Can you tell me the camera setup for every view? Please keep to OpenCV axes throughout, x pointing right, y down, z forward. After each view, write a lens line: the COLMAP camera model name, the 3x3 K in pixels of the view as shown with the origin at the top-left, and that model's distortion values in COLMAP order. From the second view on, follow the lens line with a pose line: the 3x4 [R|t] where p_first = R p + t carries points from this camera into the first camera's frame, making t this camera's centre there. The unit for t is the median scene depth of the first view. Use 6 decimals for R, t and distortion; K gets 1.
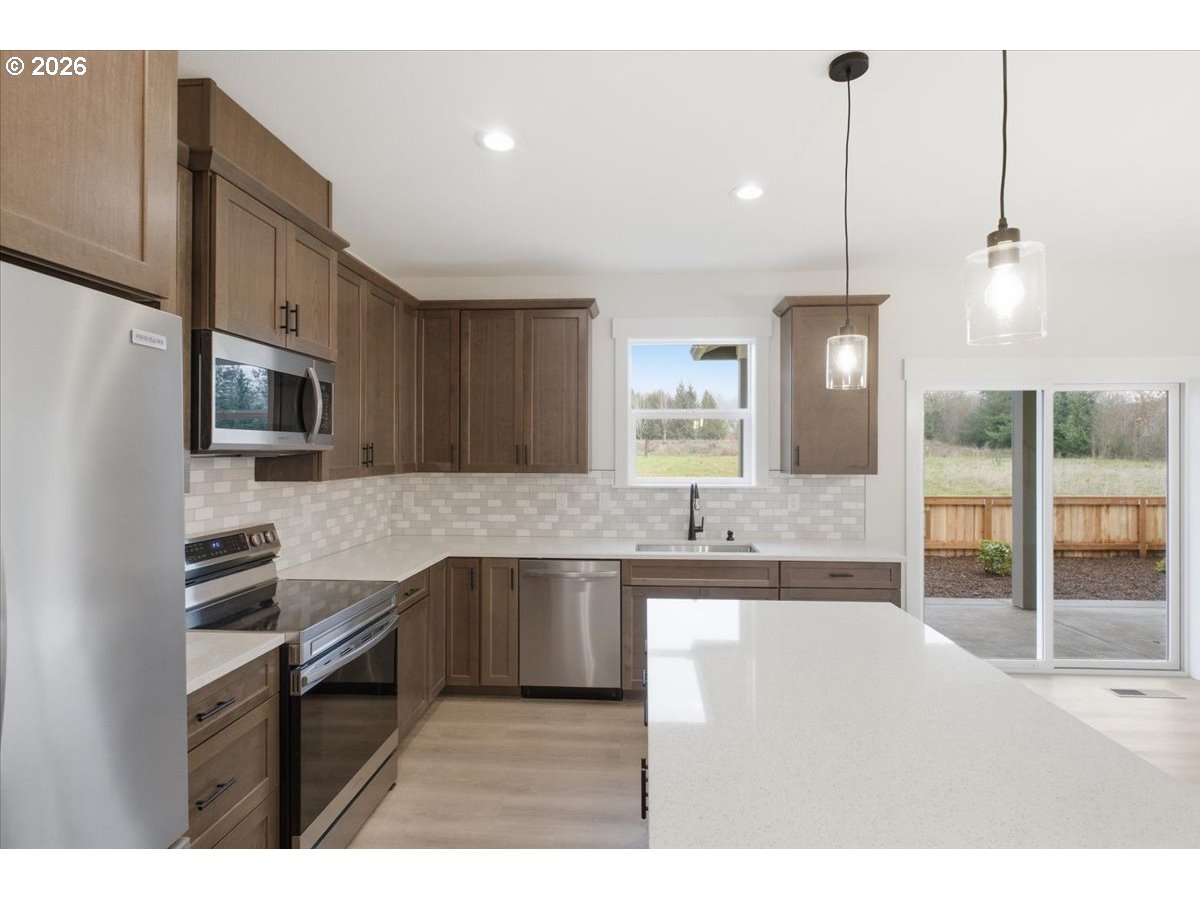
lens RADIAL K [[576.2, 0, 598.0], [0, 576.2, 451.3], [0, 0, 1]] dist [-0.002681, 0.001934]
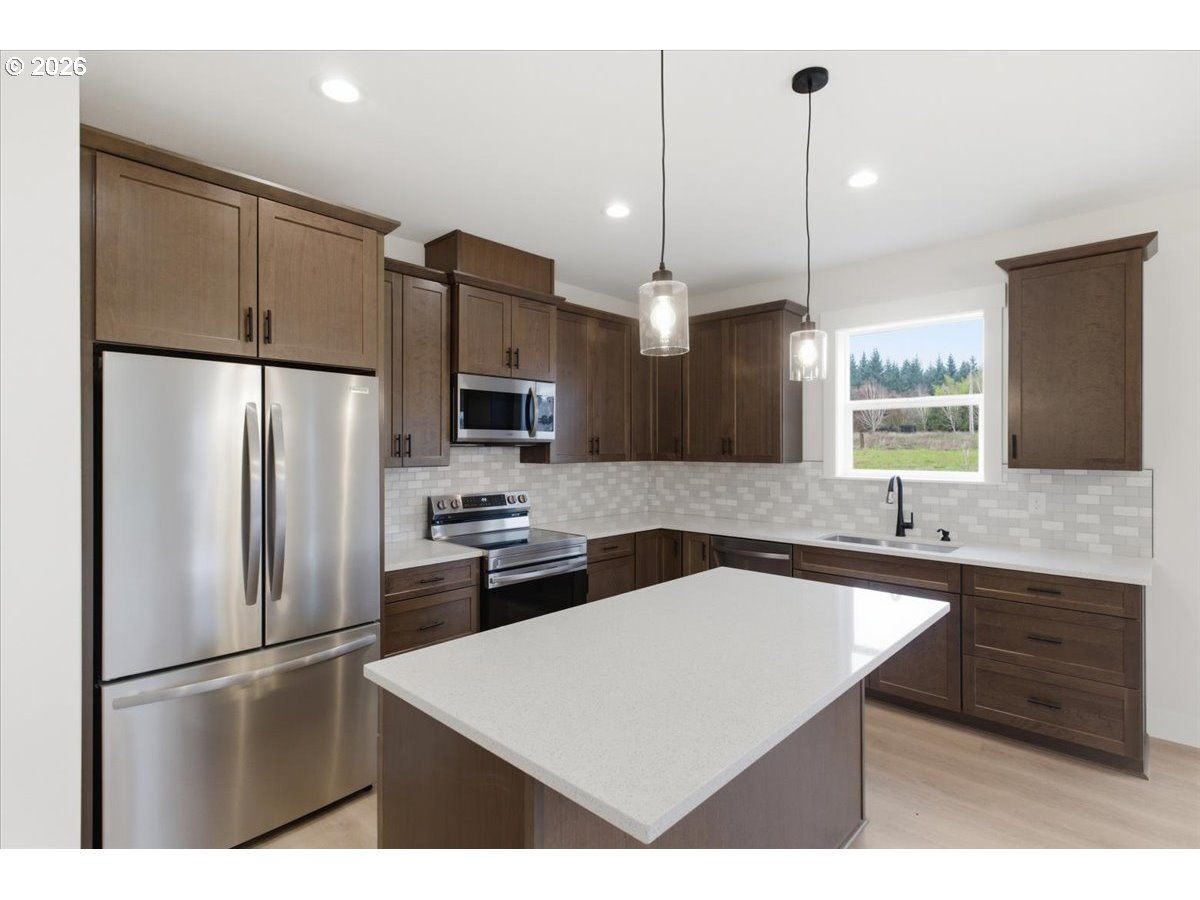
lens RADIAL K [[576.2, 0, 604.3], [0, 576.2, 445.5], [0, 0, 1]] dist [-0.002681, 0.001934]
pose [[0.773390, -0.003959, -0.633918, 0.385370], [0.001370, 0.999989, -0.004573, 0.008842], [0.633929, 0.002668, 0.773387, -0.034634]]
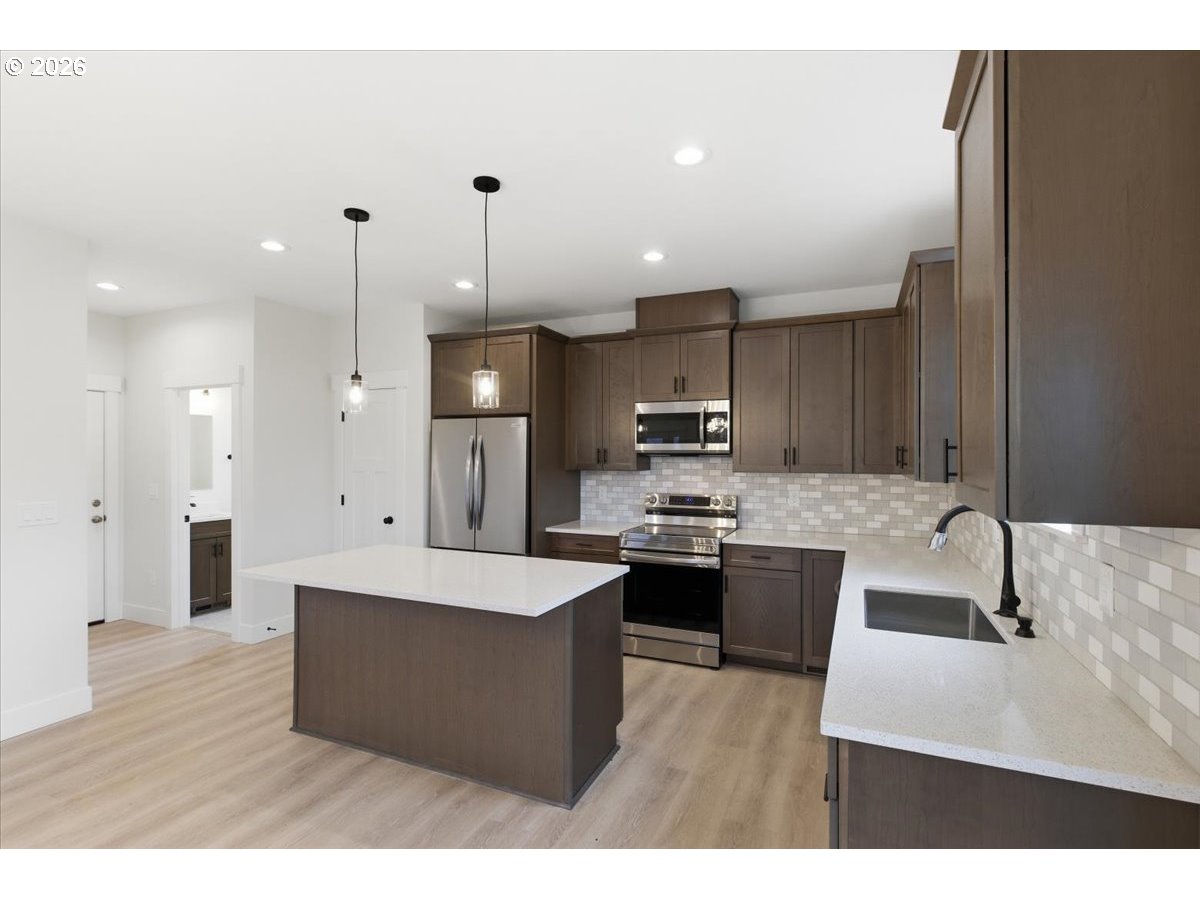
lens RADIAL K [[576.2, 0, 600.9], [0, 576.2, 452.8], [0, 0, 1]] dist [-0.002681, 0.001934]
pose [[-0.329060, -0.001916, -0.944307, 0.805616], [-0.001348, 0.999998, -0.001560, 0.000509], [0.944308, 0.000760, -0.329062, 0.812910]]
